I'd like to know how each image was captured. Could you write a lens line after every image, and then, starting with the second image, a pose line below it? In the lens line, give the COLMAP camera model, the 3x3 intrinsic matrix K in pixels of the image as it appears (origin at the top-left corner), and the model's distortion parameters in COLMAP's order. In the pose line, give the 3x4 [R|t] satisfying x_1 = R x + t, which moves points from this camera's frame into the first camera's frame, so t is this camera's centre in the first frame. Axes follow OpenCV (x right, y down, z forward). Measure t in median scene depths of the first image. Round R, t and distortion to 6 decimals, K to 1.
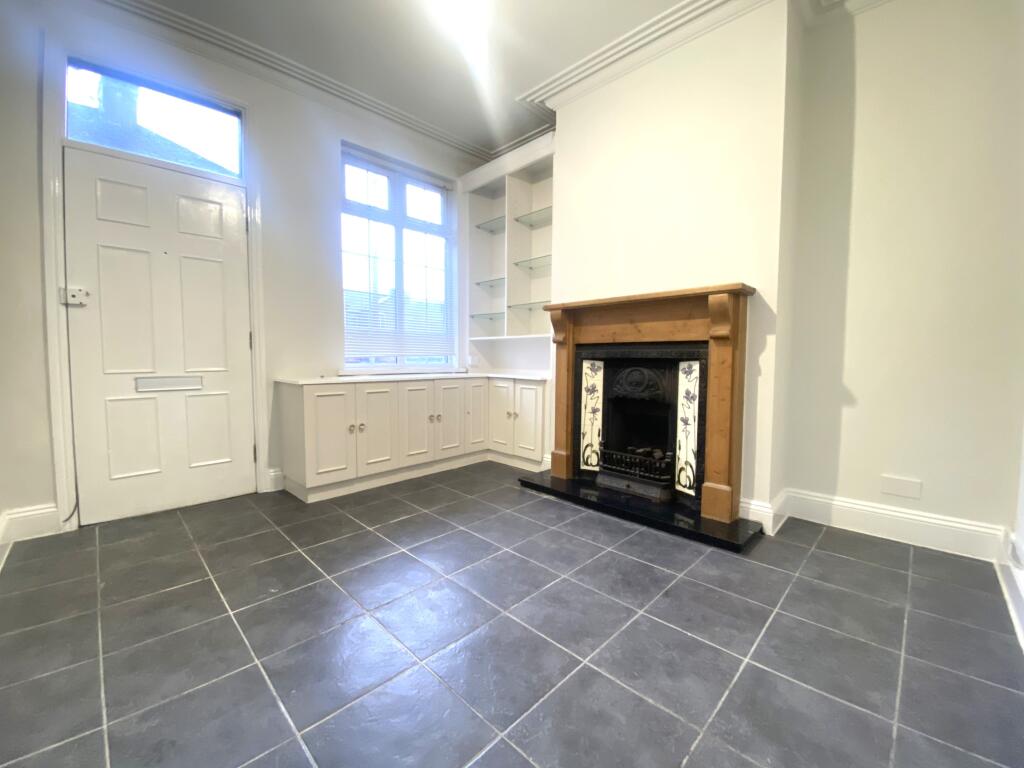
lens RADIAL K [[421.4, 0, 515.1], [0, 421.4, 377.9], [0, 0, 1]] dist [0.050239, -0.000608]
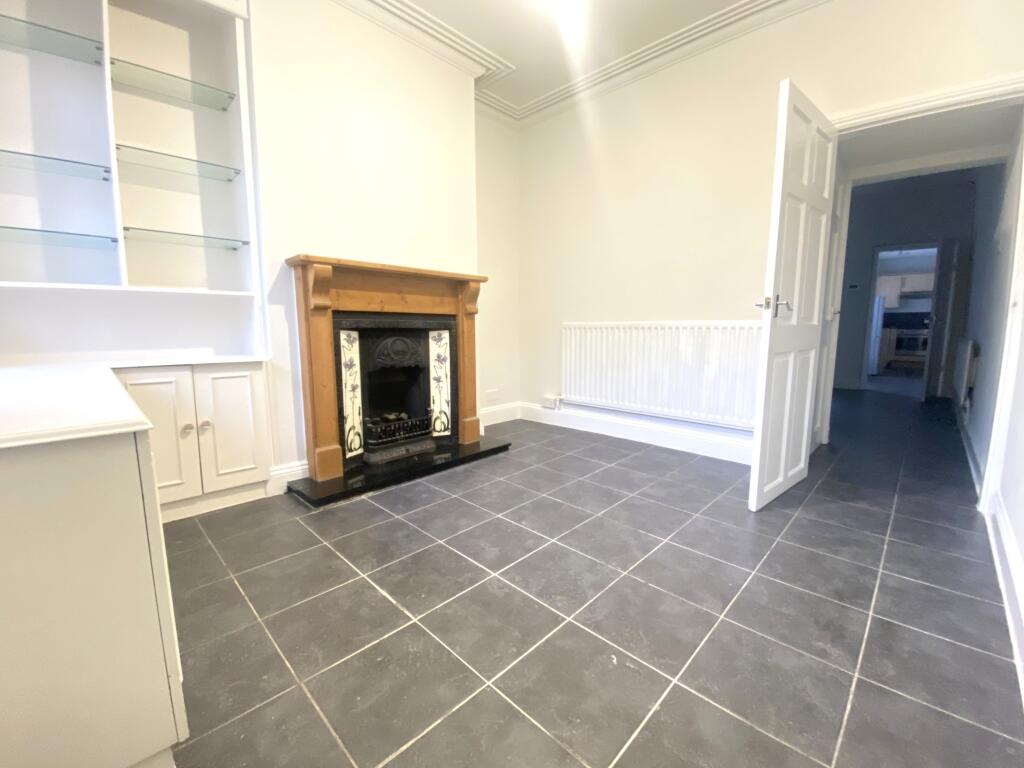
lens RADIAL K [[421.4, 0, 513.9], [0, 421.4, 381.3], [0, 0, 1]] dist [0.050239, -0.000608]
pose [[-0.010918, -0.127741, 0.991747, -0.785152], [0.054112, 0.990278, 0.128148, -0.036314], [-0.998475, 0.055065, -0.003899, 0.752458]]
